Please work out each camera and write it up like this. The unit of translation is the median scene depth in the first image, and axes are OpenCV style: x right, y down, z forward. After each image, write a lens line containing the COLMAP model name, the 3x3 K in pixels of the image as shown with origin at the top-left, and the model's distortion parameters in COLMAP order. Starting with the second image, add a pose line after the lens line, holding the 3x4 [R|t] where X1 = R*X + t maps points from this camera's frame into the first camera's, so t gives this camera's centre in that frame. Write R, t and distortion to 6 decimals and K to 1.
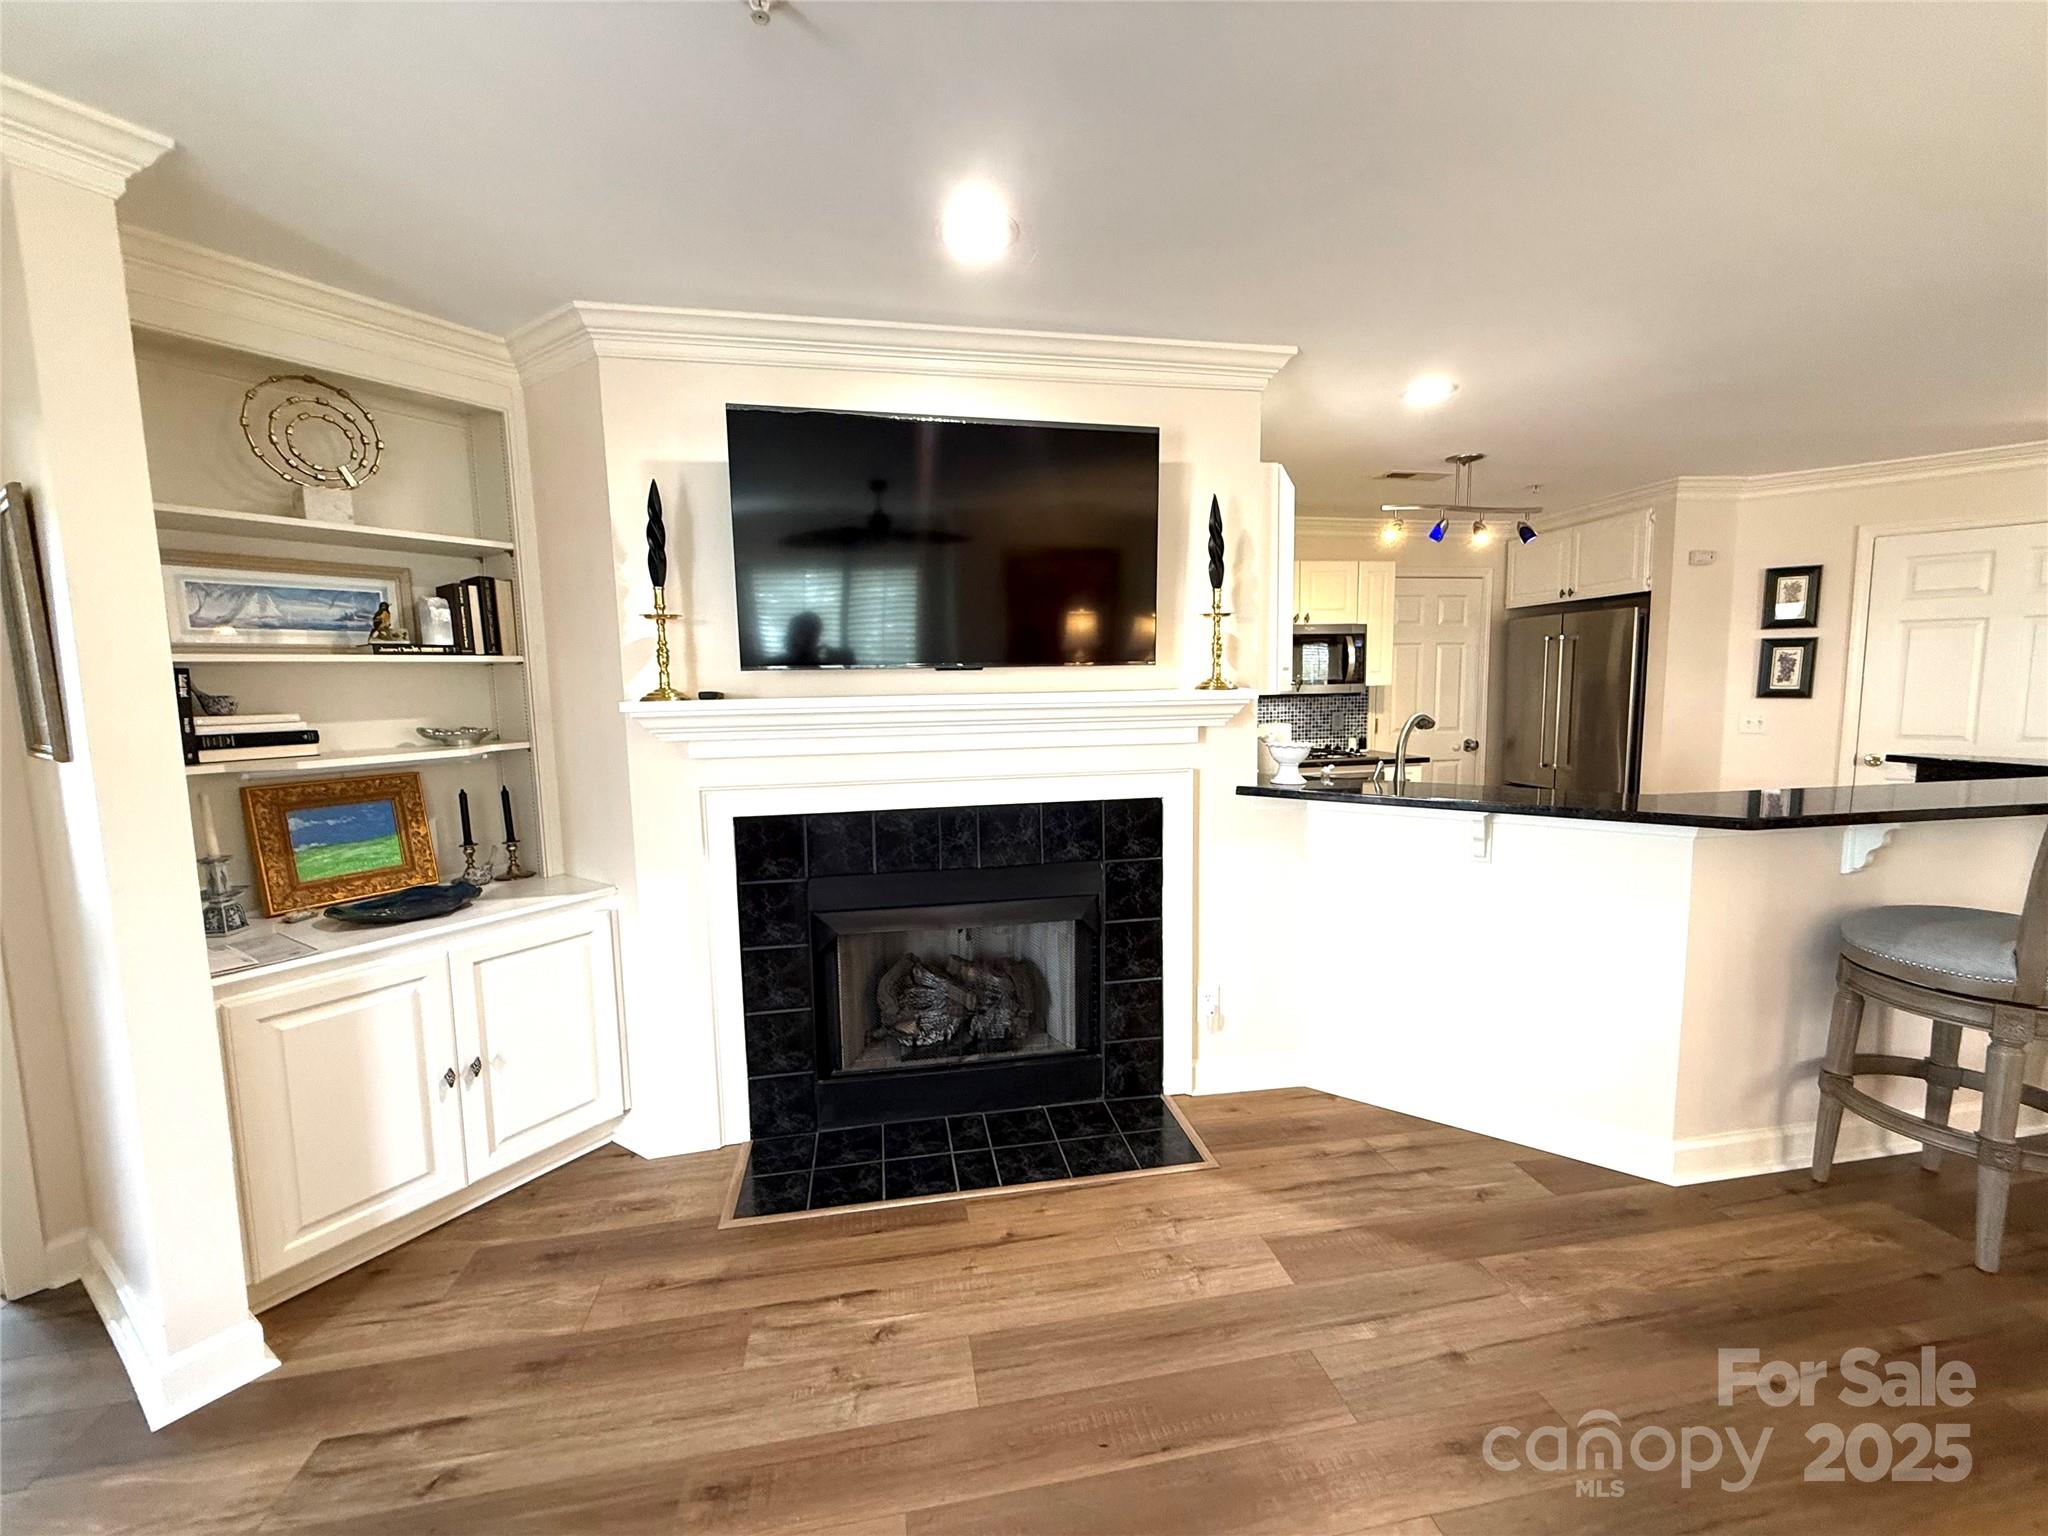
lens RADIAL K [[824.1, 0, 1025.6], [0, 824.1, 766.1], [0, 0, 1]] dist [0.001235, 0.000157]
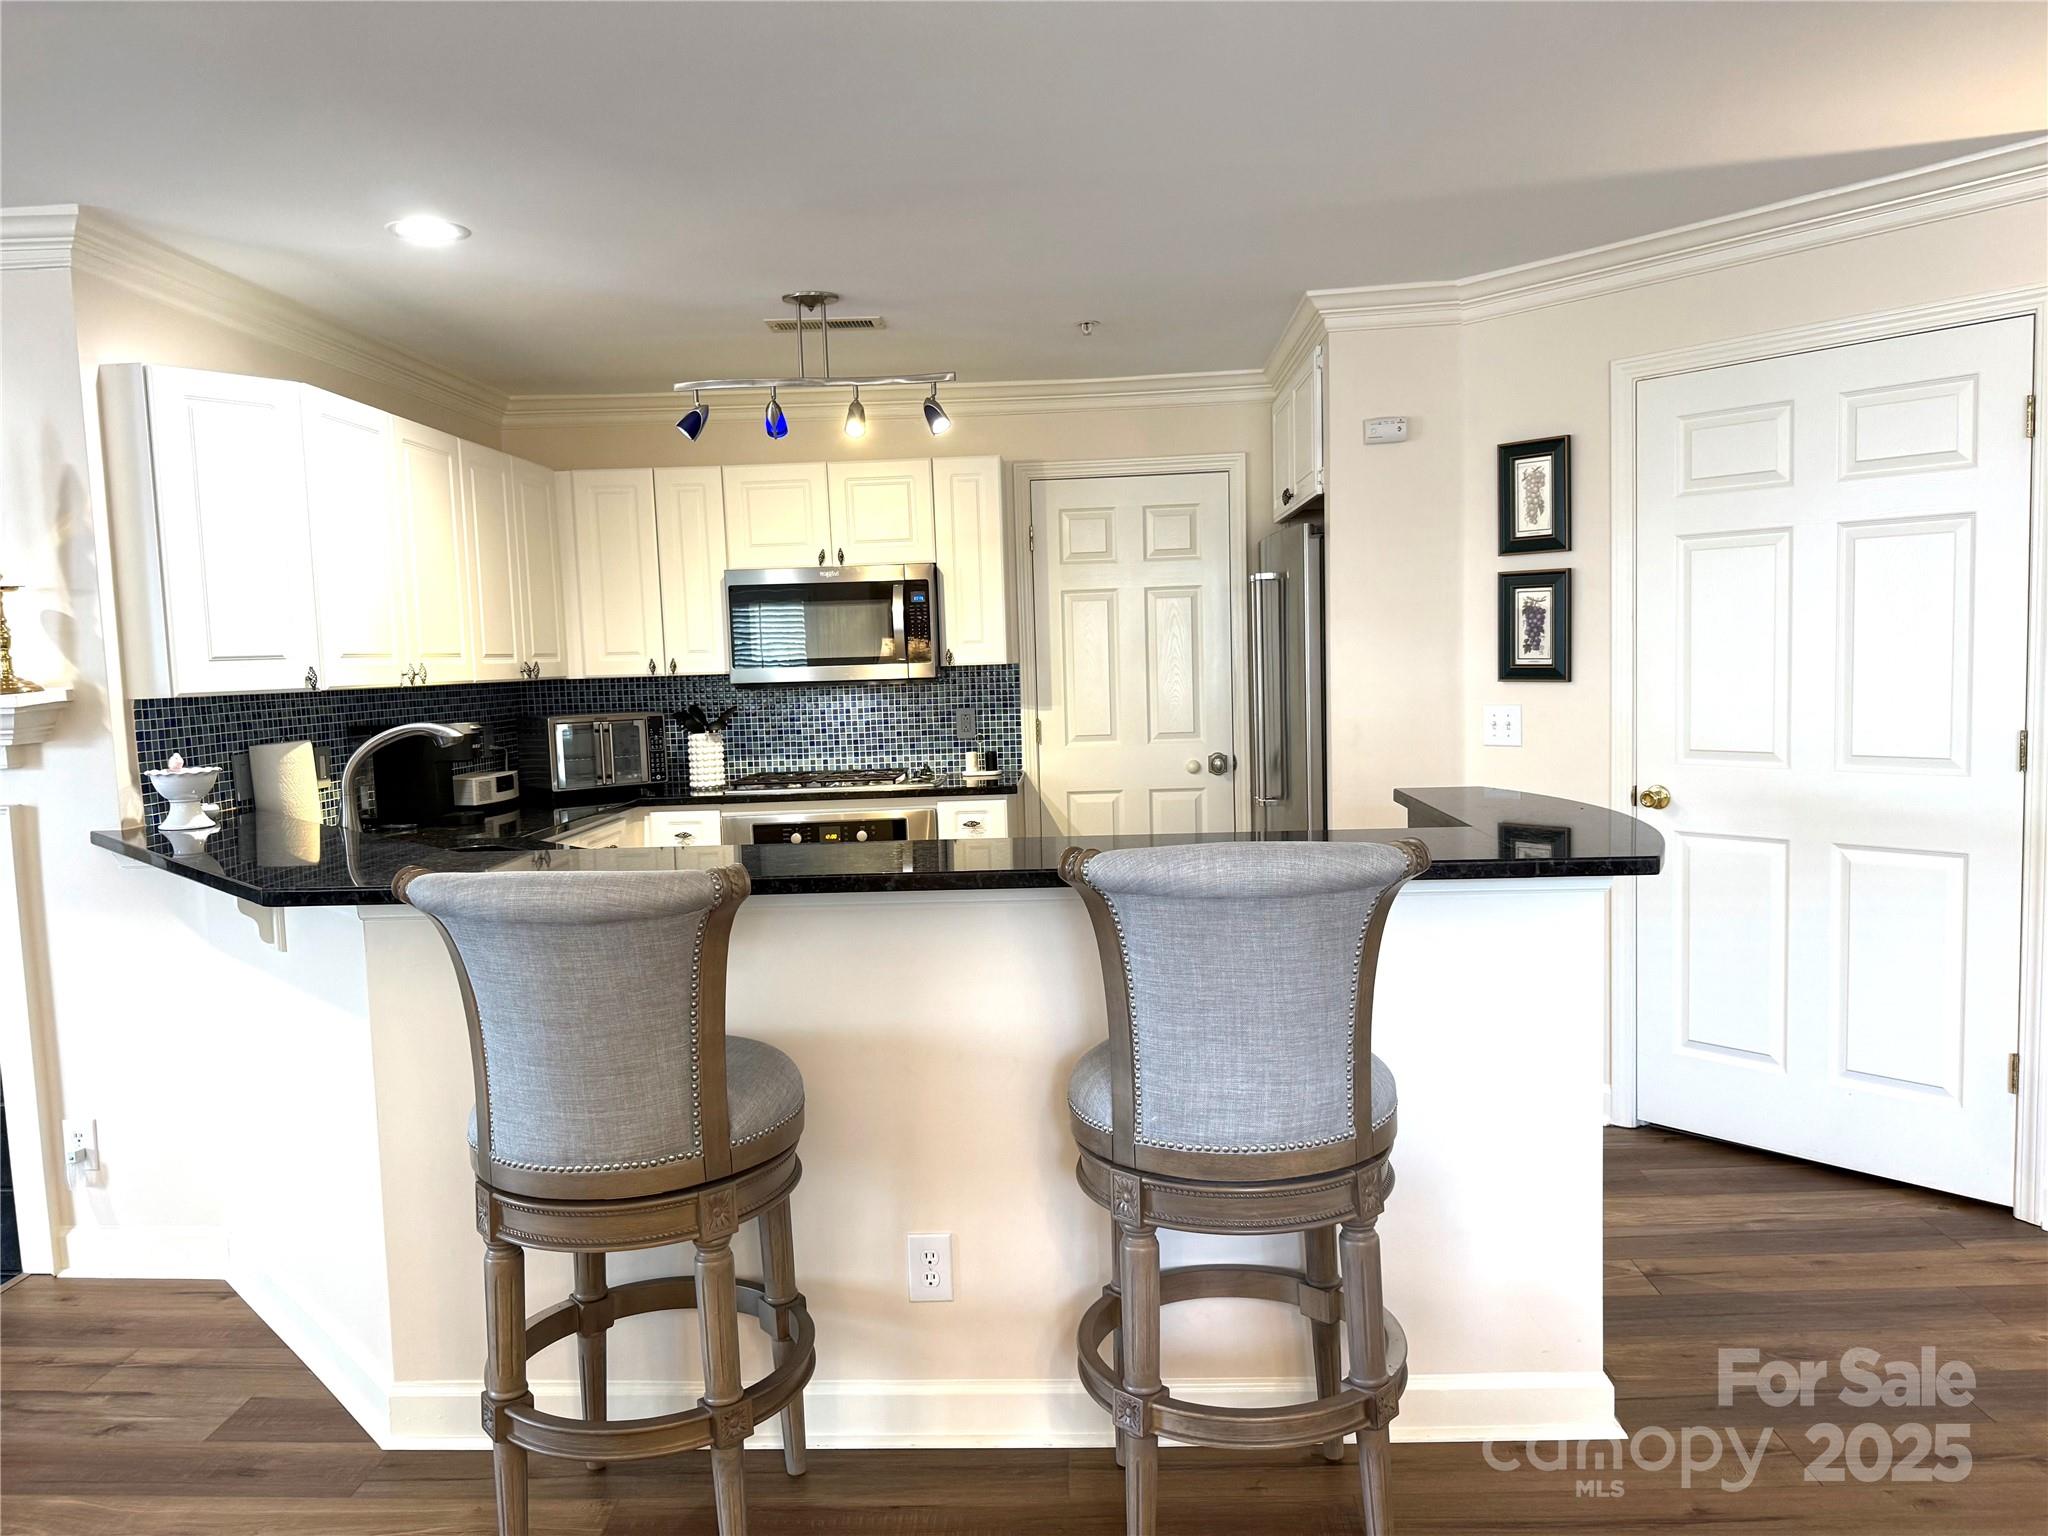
lens RADIAL K [[1442.1, 0, 1008.2], [0, 1442.1, 775.9], [0, 0, 1]] dist [0.070529, -0.089553]
pose [[0.974198, 0.003487, -0.225668, 1.249964], [-0.005420, 0.999954, -0.007949, -0.016032], [0.225630, 0.008967, 0.974172, -0.018266]]
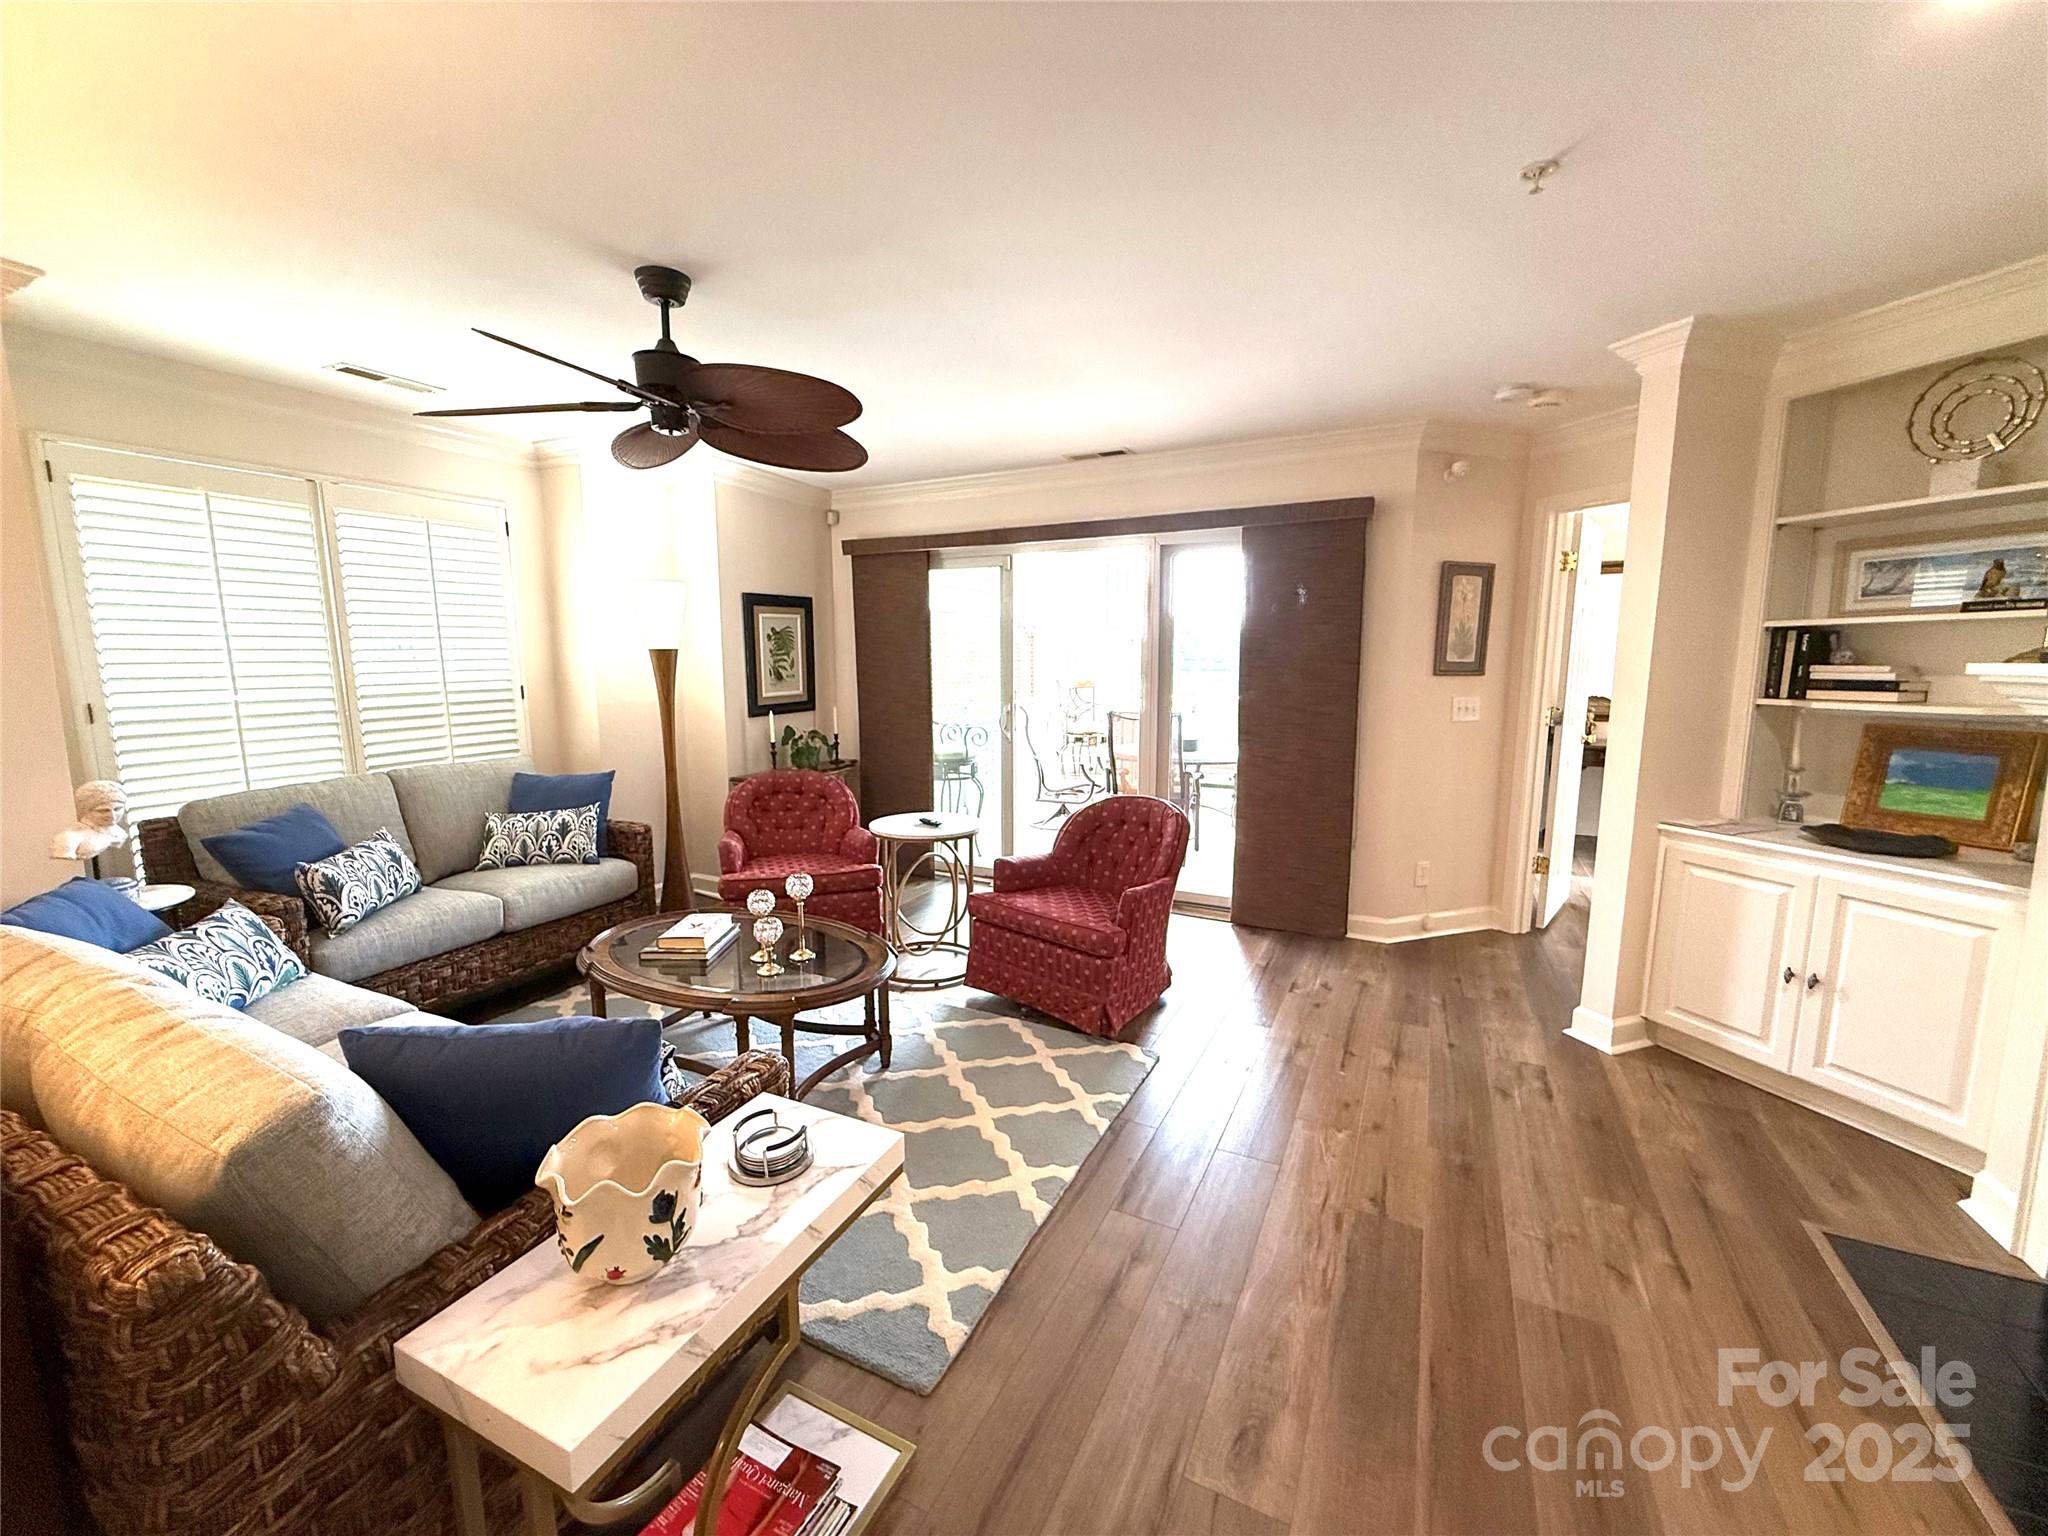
lens RADIAL K [[823.0, 0, 1020.8], [0, 823.0, 771.2], [0, 0, 1]] dist [0.001127, -0.000109]
pose [[-0.606120, 0.127471, -0.785092, 0.657091], [-0.068849, 0.974960, 0.211453, -0.063721], [0.792388, 0.182219, -0.582166, 0.572284]]
